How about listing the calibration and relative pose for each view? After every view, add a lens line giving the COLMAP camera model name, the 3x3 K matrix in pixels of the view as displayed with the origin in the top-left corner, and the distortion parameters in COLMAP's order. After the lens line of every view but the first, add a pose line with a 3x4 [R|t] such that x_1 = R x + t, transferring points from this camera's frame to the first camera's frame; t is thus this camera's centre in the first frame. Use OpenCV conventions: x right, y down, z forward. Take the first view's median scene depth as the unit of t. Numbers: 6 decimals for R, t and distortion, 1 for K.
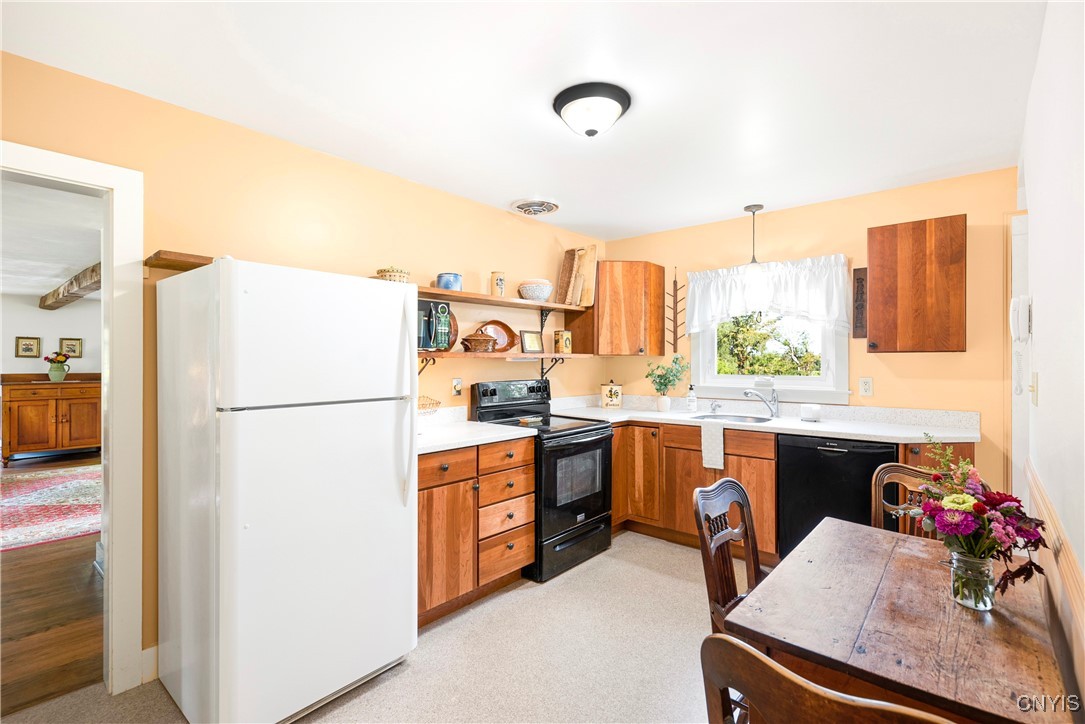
lens RADIAL K [[499.8, 0, 539.3], [0, 499.8, 362.0], [0, 0, 1]] dist [0.010955, -0.001793]
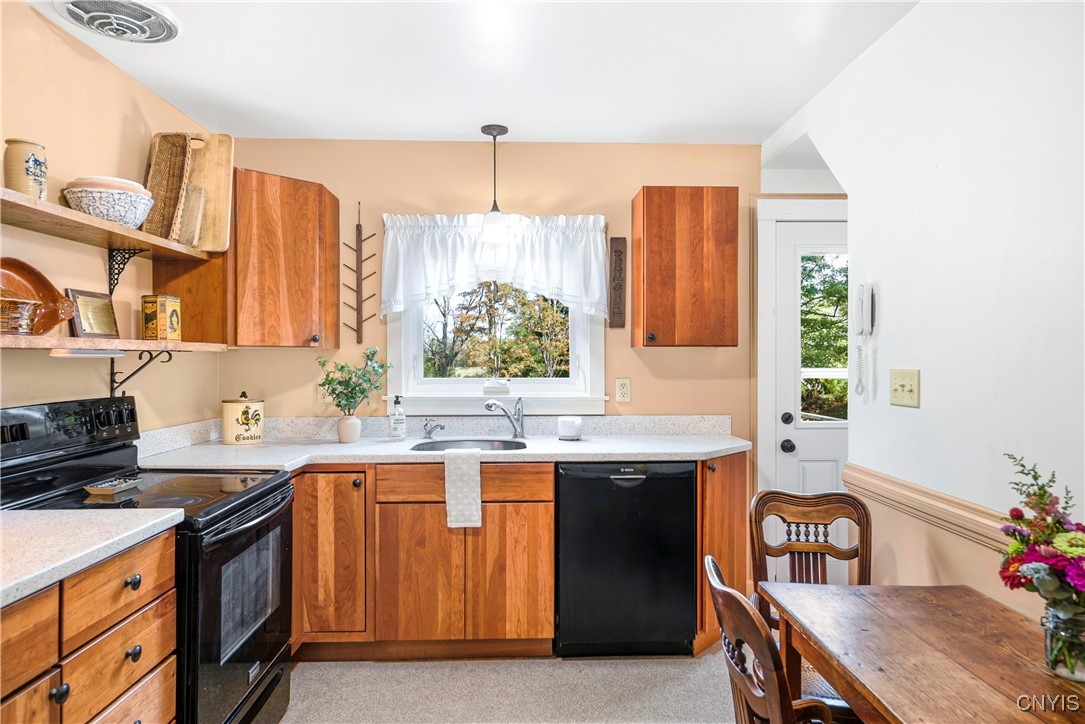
lens RADIAL K [[690.9, 0, 543.8], [0, 690.9, 363.3], [0, 0, 1]] dist [0.009826, 0.005002]
pose [[0.732657, -0.004898, 0.680580, -0.167229], [0.001628, 0.999984, 0.005444, 0.001351], [-0.680596, -0.002881, 0.732653, 0.288878]]
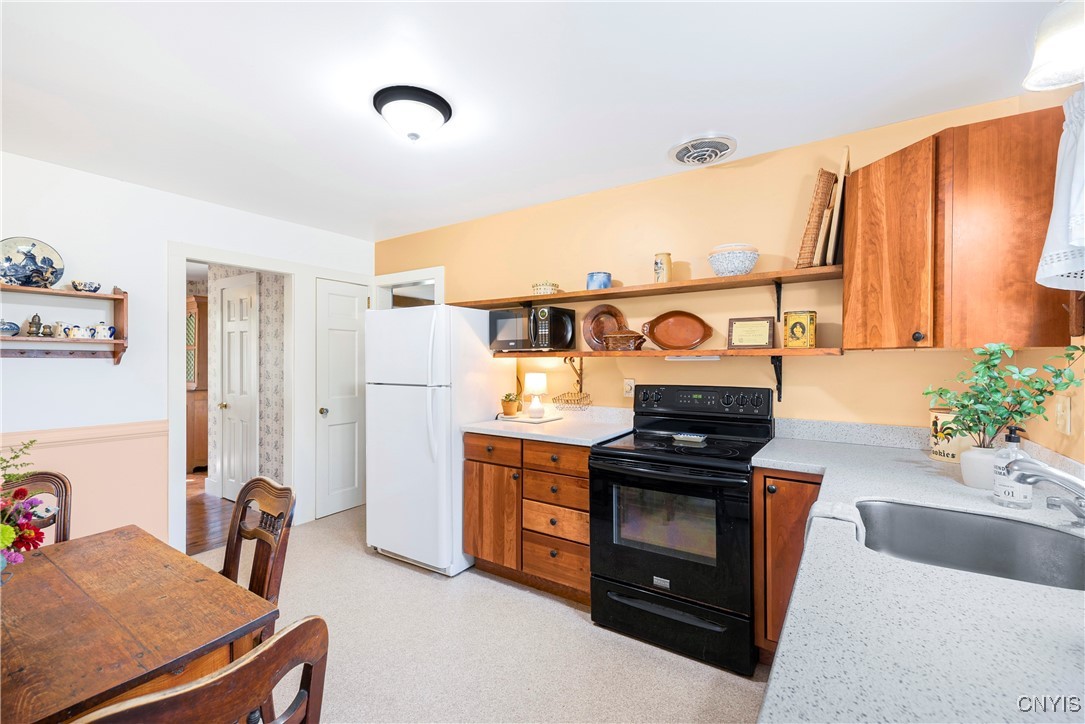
lens RADIAL K [[470.8, 0, 540.4], [0, 470.8, 363.8], [0, 0, 1]] dist [0.002605, -0.000245]
pose [[0.116286, 0.005897, -0.993198, 0.692285], [-0.003515, 0.999979, 0.005526, 0.000095], [0.993210, 0.002849, 0.116304, 0.724546]]
